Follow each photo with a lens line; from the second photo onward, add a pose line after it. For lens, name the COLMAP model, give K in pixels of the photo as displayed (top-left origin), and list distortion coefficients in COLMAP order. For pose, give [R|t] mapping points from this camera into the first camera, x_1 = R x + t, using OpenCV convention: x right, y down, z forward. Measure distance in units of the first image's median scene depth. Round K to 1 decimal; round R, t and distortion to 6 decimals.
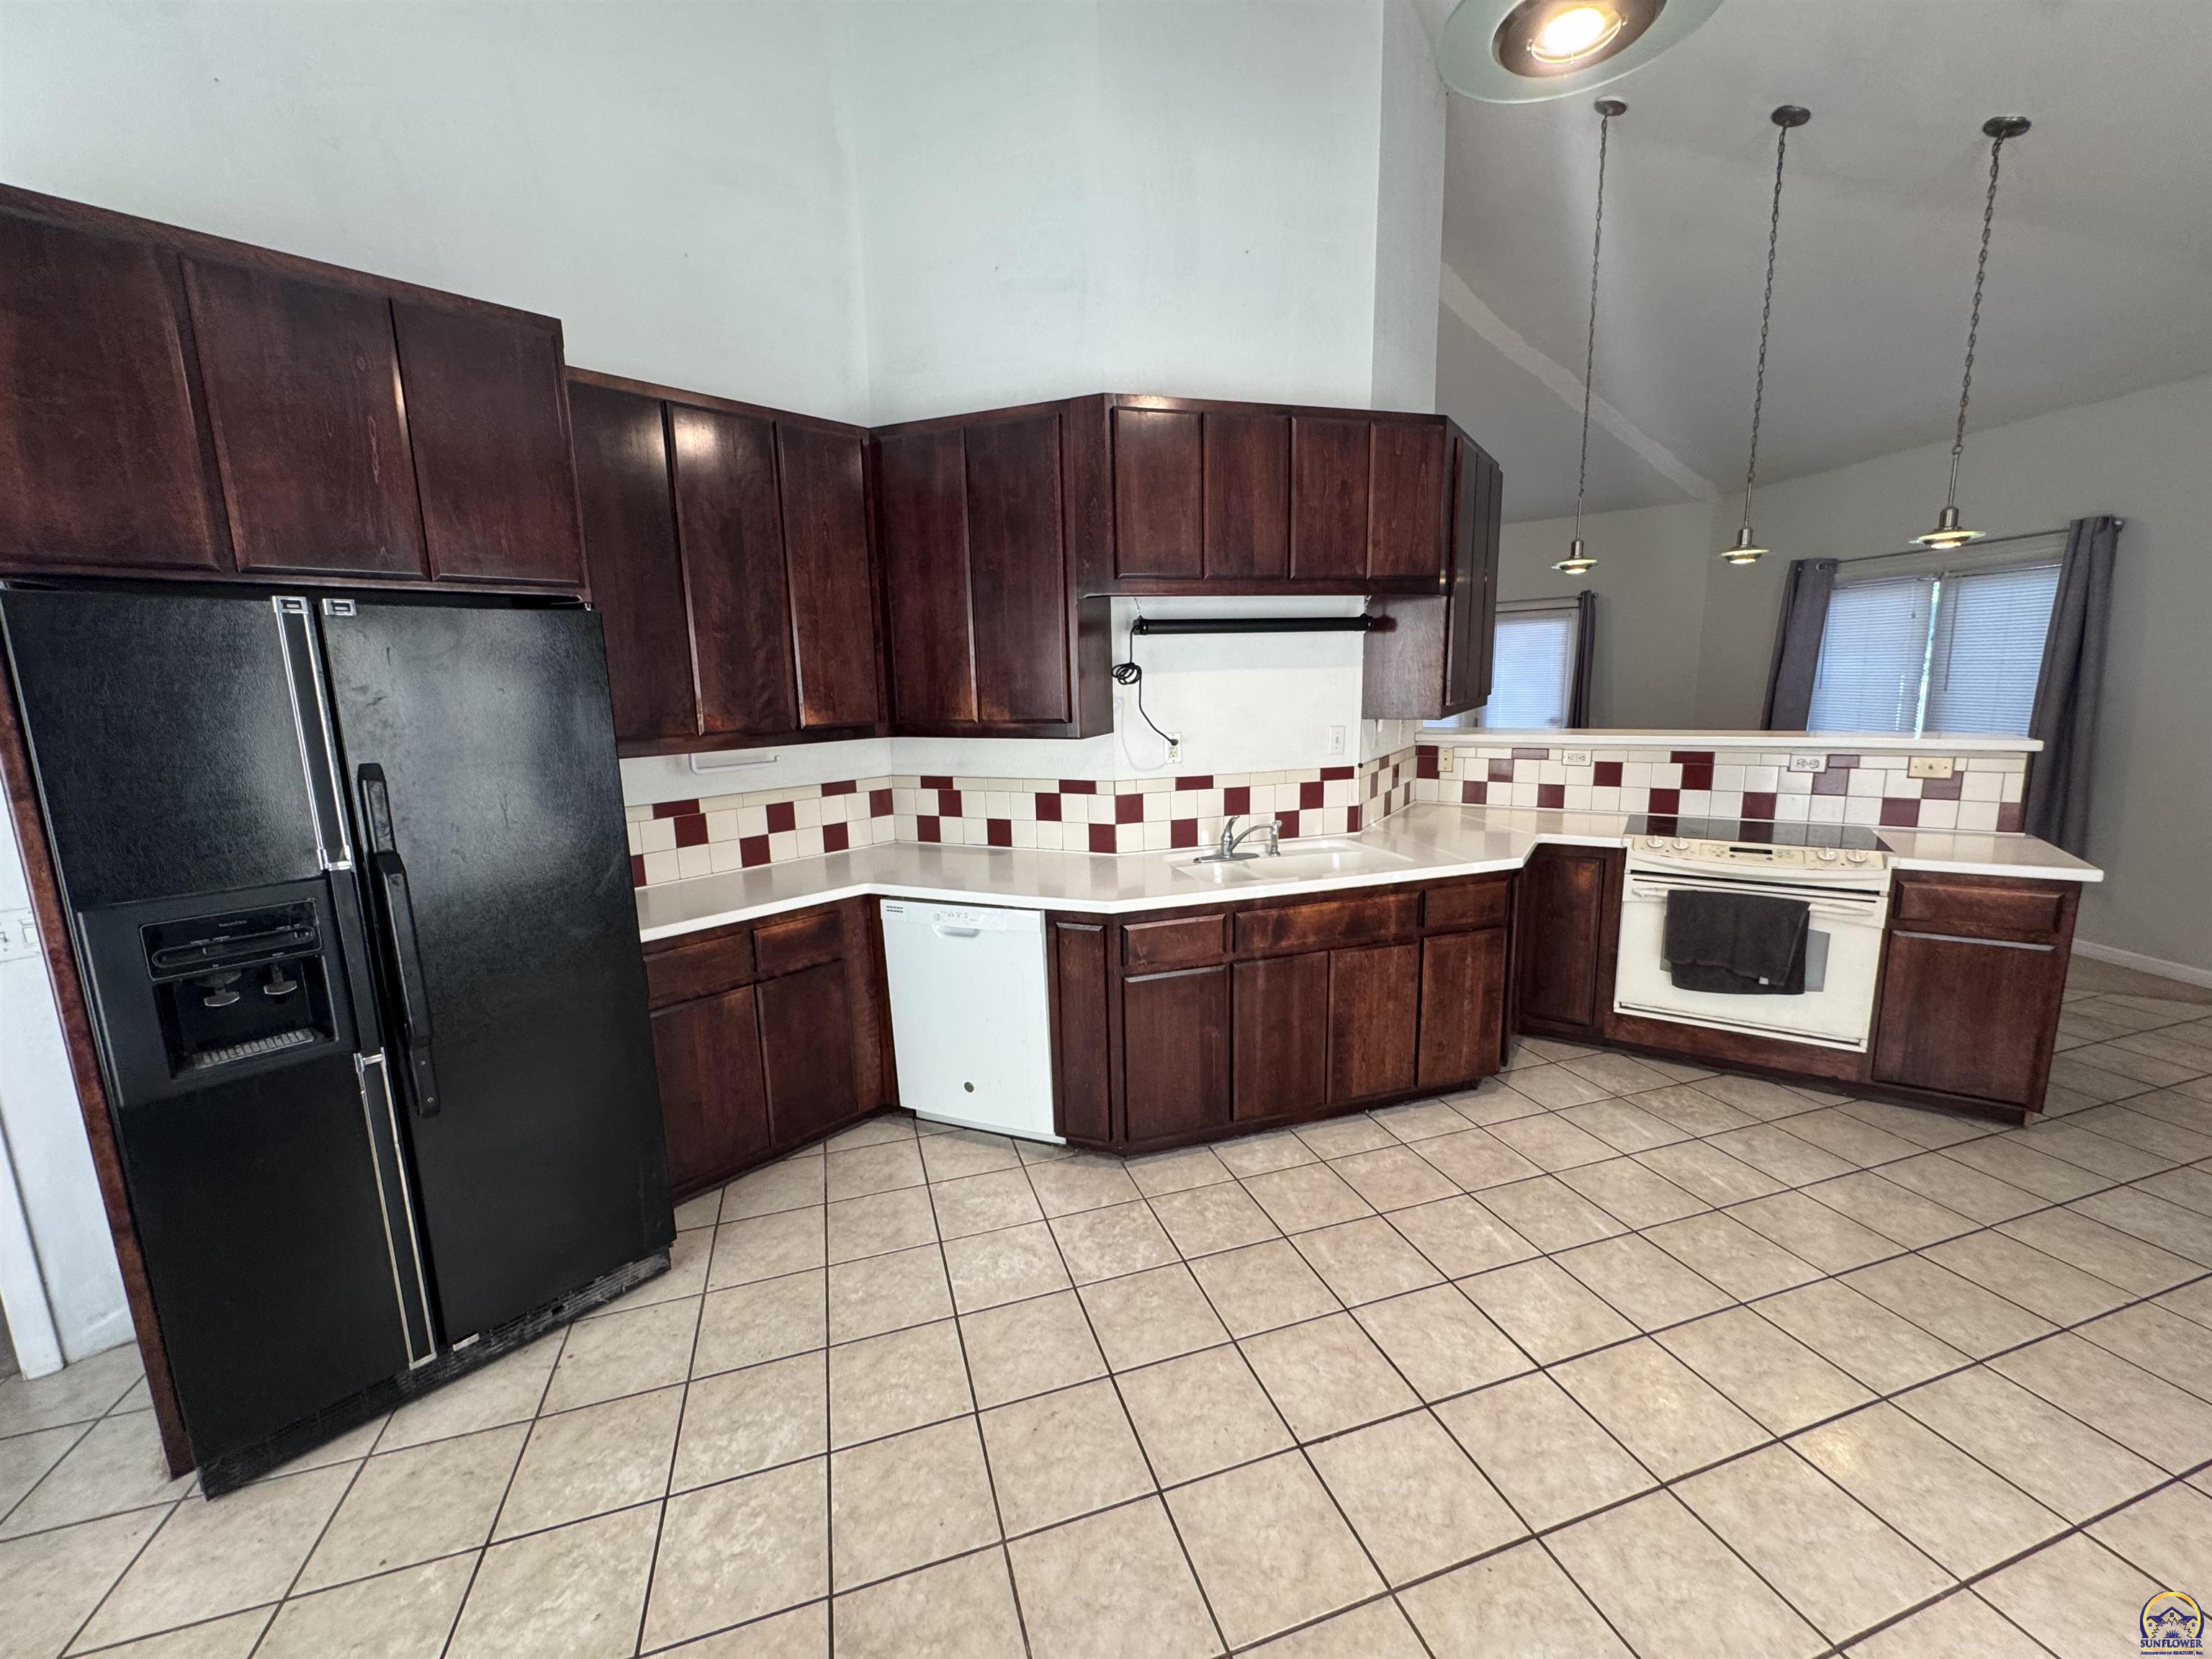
lens RADIAL K [[884.4, 0, 1099.9], [0, 884.4, 827.4], [0, 0, 1]] dist [-0.002298, 0.000431]
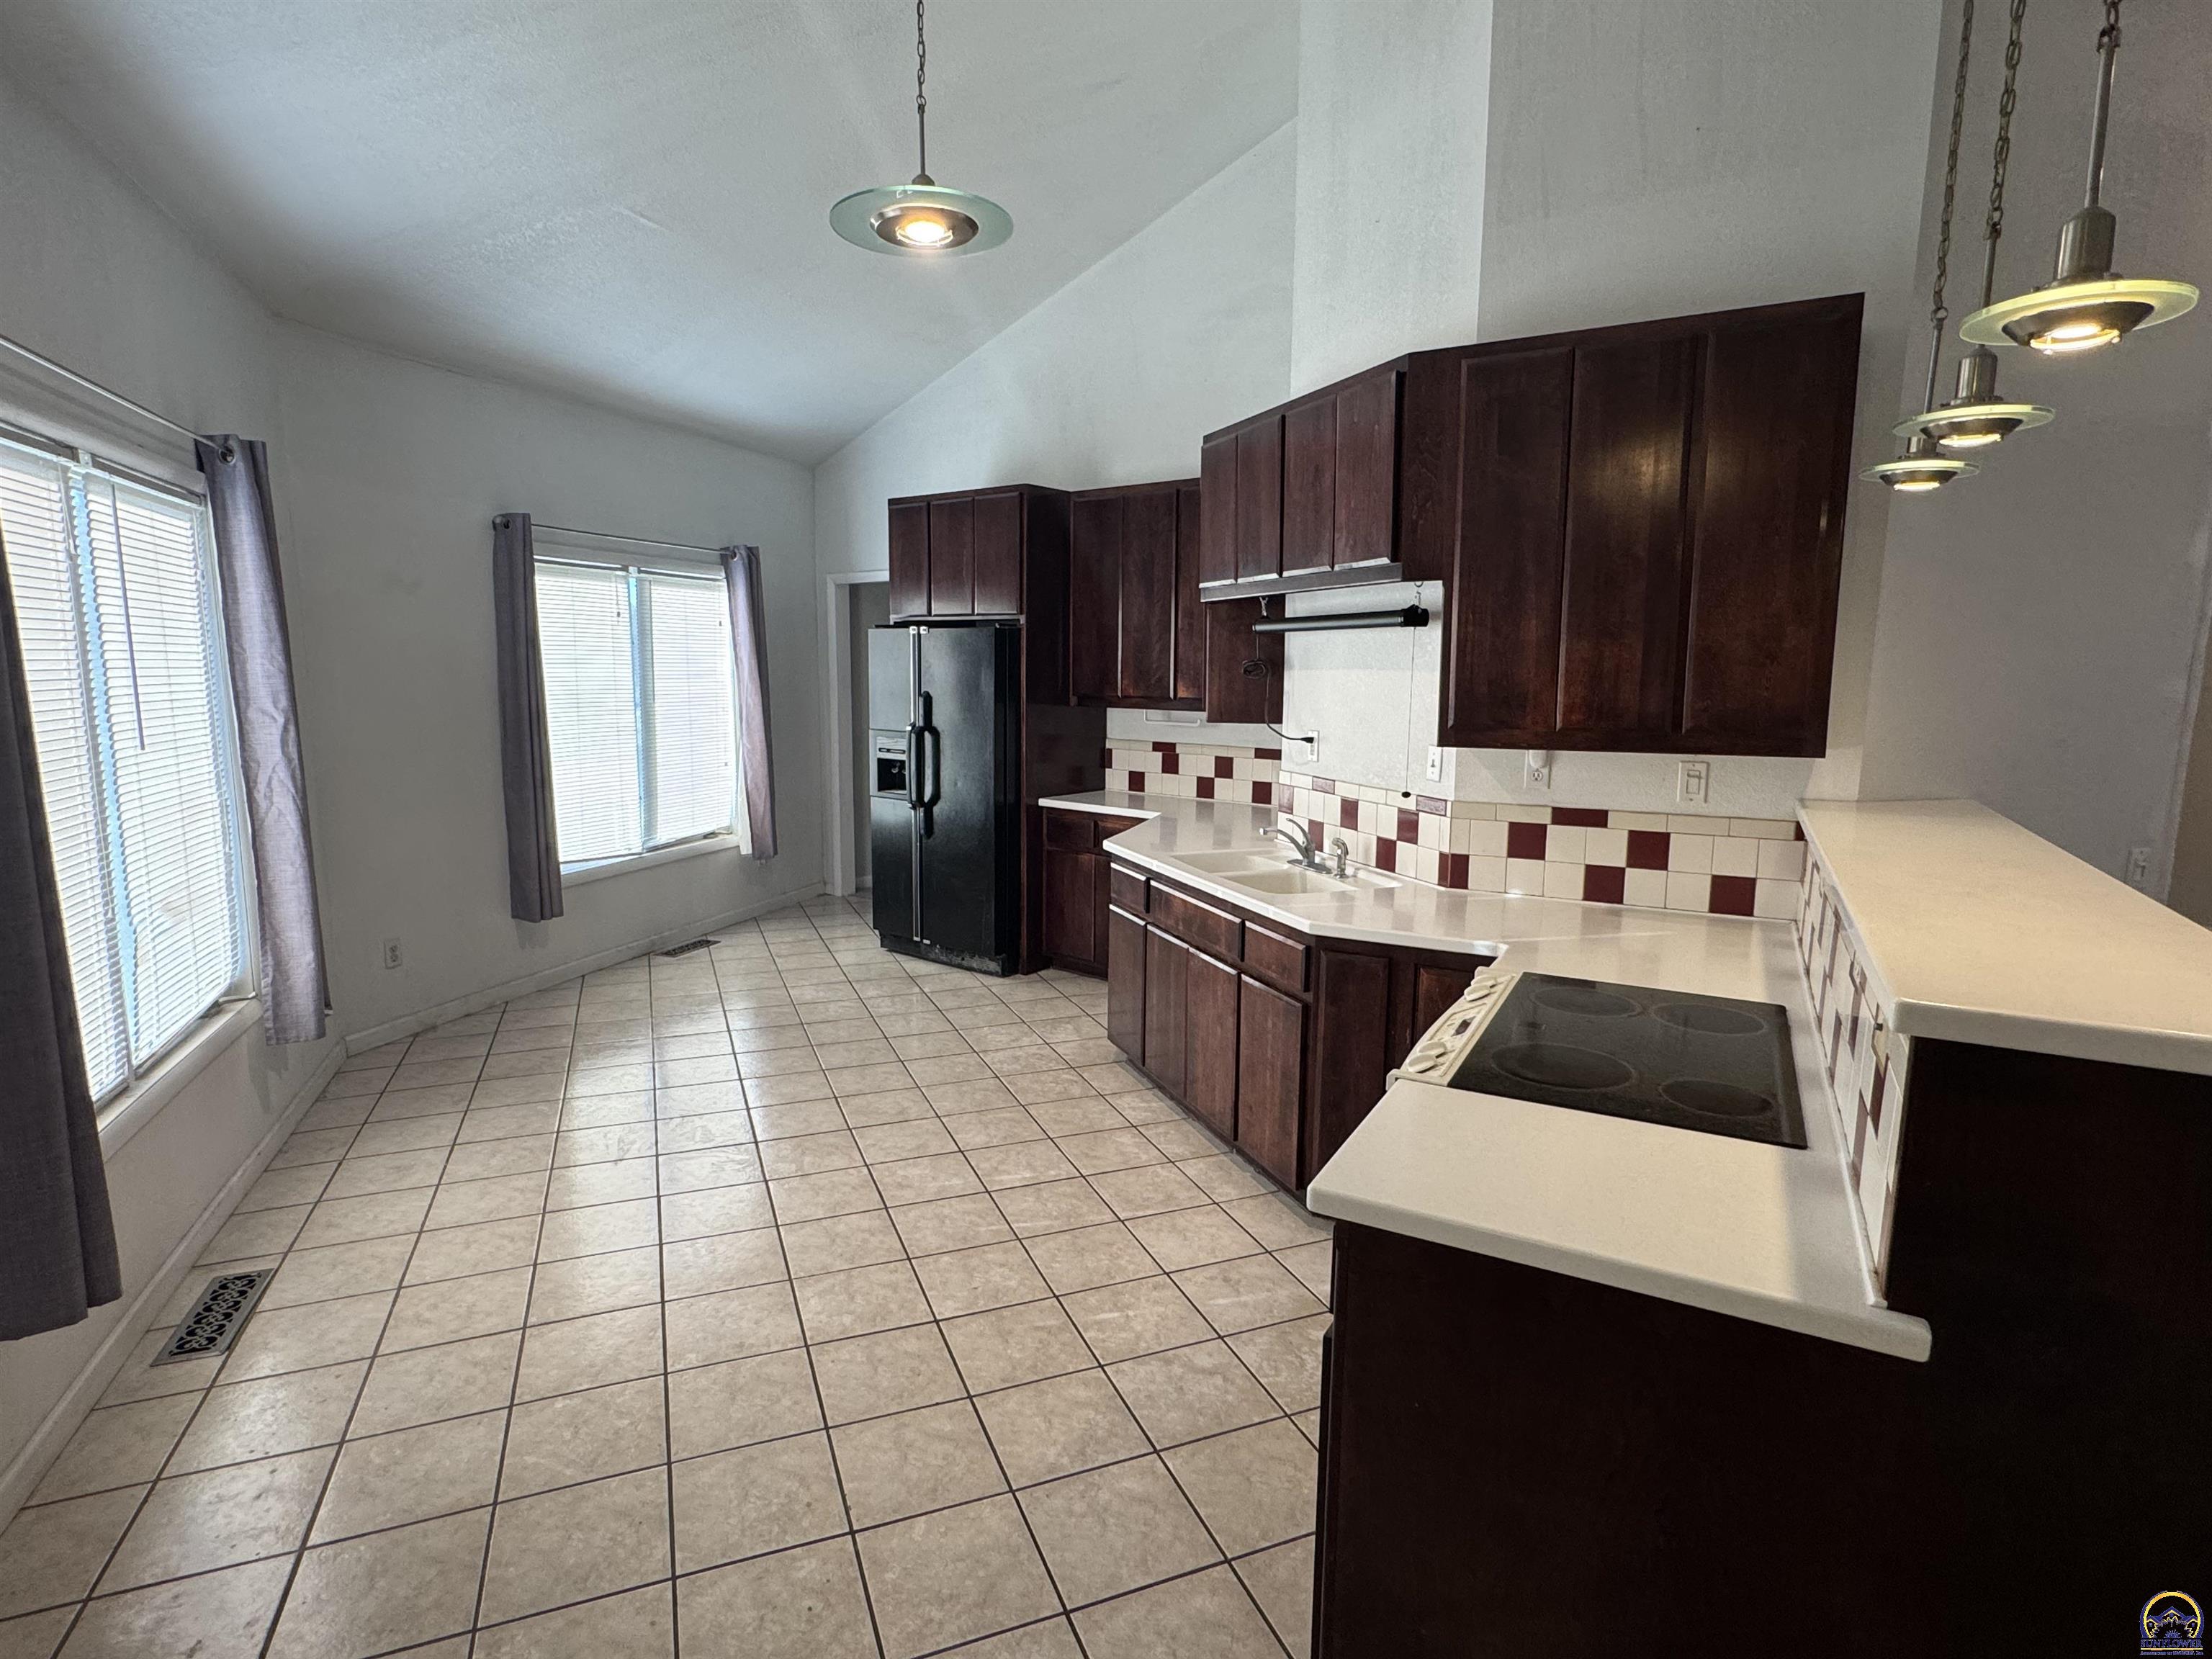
lens RADIAL K [[1156.5, 0, 1106.0], [0, 1156.5, 829.5], [0, 0, 1]] dist [0.004112, -0.010791]
pose [[0.074886, 0.169671, -0.982651, 1.585700], [-0.184323, 0.970793, 0.153577, -0.181740], [0.980009, 0.169625, 0.103973, 0.771774]]
